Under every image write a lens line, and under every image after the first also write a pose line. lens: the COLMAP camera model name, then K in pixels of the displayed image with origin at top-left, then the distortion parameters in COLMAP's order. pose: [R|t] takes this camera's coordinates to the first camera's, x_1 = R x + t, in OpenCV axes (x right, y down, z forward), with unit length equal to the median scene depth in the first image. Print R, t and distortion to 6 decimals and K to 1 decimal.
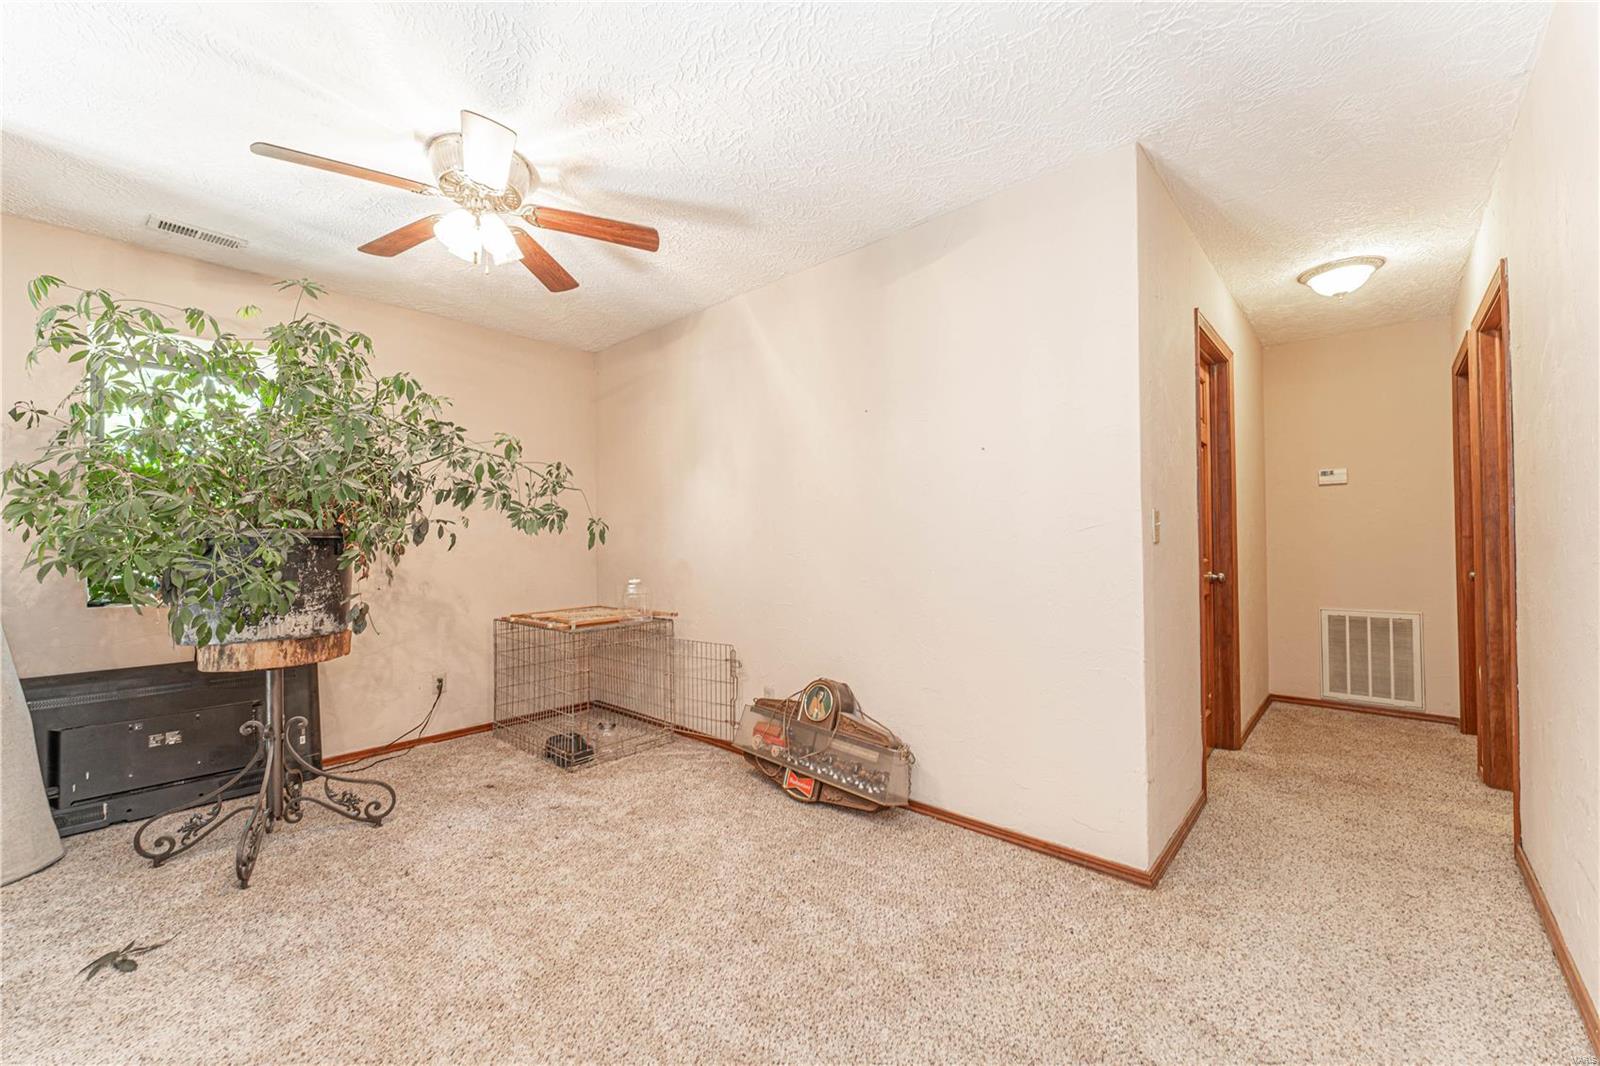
lens RADIAL K [[633.4, 0, 796.3], [0, 633.4, 536.5], [0, 0, 1]] dist [0.000394, 0.000029]
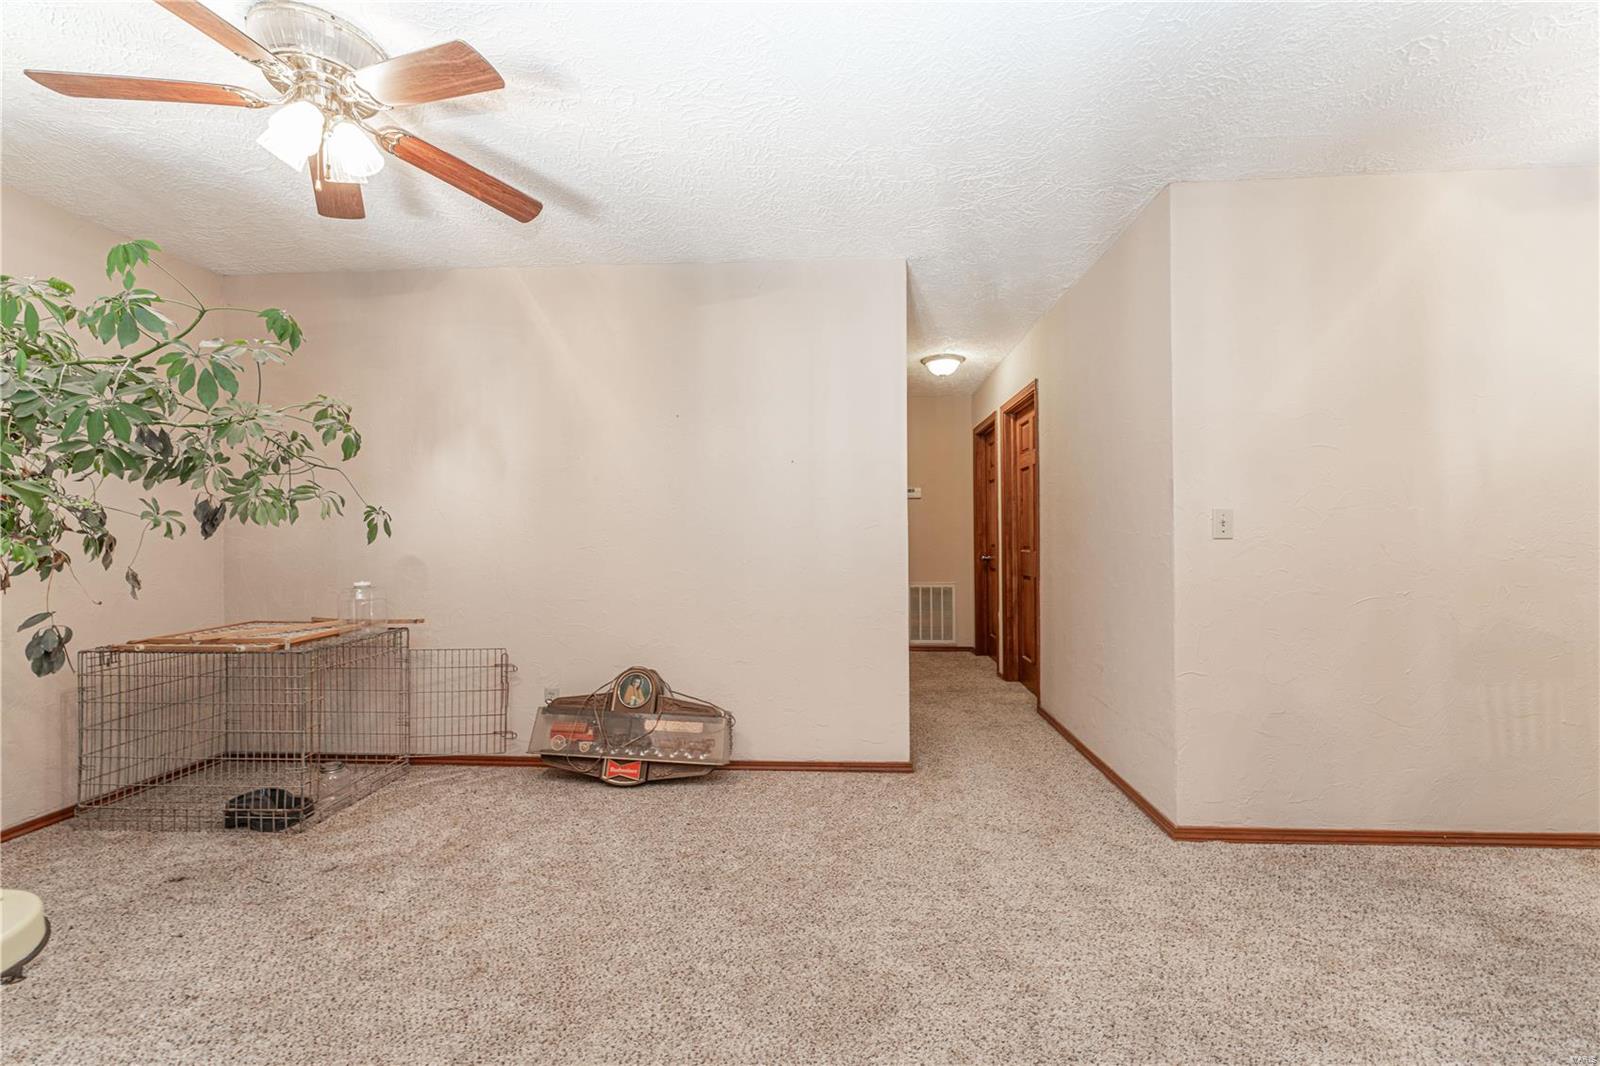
lens RADIAL K [[645.5, 0, 804.3], [0, 645.5, 535.9], [0, 0, 1]] dist [-0.000203, -0.000288]
pose [[0.773620, 0.004493, 0.633634, -0.415315], [-0.007271, 0.999972, 0.001786, 0.004295], [-0.633608, -0.005989, 0.773631, 0.002573]]
